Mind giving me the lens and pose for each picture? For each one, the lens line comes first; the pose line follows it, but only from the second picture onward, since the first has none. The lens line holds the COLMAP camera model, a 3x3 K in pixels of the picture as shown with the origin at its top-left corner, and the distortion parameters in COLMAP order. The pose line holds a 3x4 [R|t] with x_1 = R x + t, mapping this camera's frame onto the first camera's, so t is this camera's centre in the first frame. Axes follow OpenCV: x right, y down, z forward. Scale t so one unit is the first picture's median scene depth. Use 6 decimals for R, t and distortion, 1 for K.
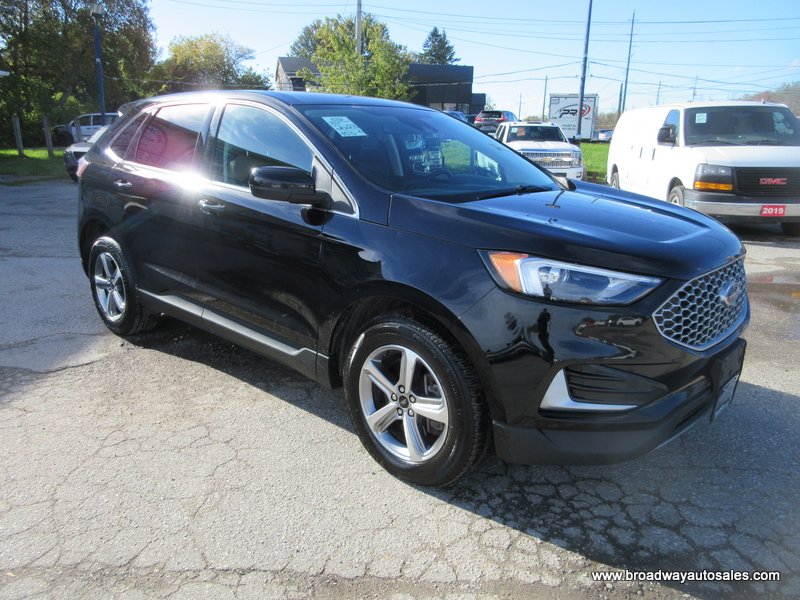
lens RADIAL K [[600.1, 0, 403.9], [0, 600.1, 296.2], [0, 0, 1]] dist [0.003041, -0.000072]
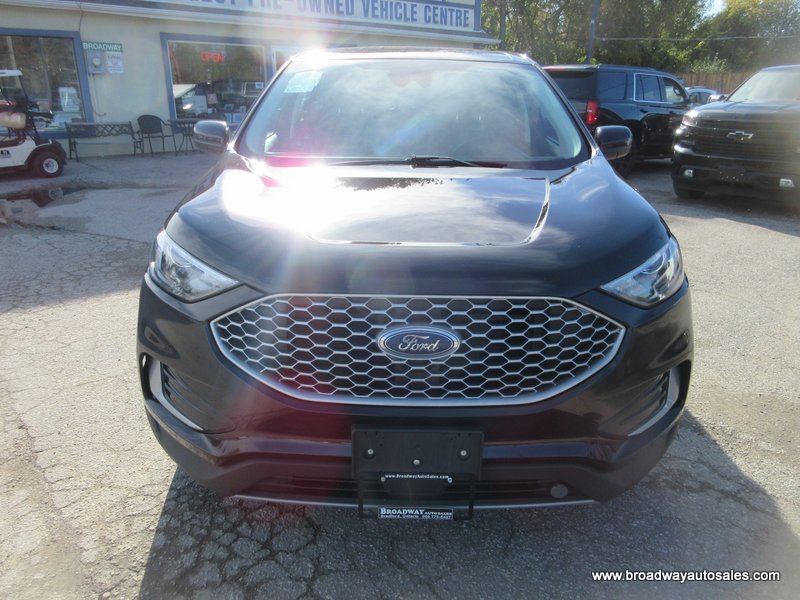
lens RADIAL K [[600.1, 0, 395.8], [0, 600.1, 303.4], [0, 0, 1]] dist [0.003041, -0.000072]
pose [[0.676660, 0.242644, -0.695166, 0.956589], [-0.194373, 0.969514, 0.149205, -0.133786], [0.710176, 0.034161, 0.703194, 0.543552]]
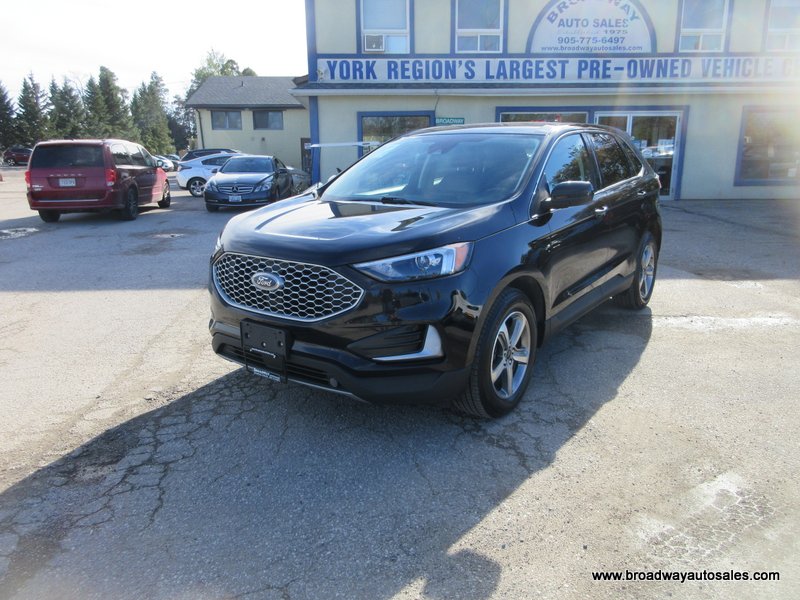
lens RADIAL K [[600.1, 0, 401.5], [0, 600.1, 300.6], [0, 0, 1]] dist [0.003041, -0.000072]
pose [[0.118127, 0.230161, -0.965957, 1.819522], [-0.248448, 0.948678, 0.195661, -0.286298], [0.961415, 0.216877, 0.169248, 1.076959]]
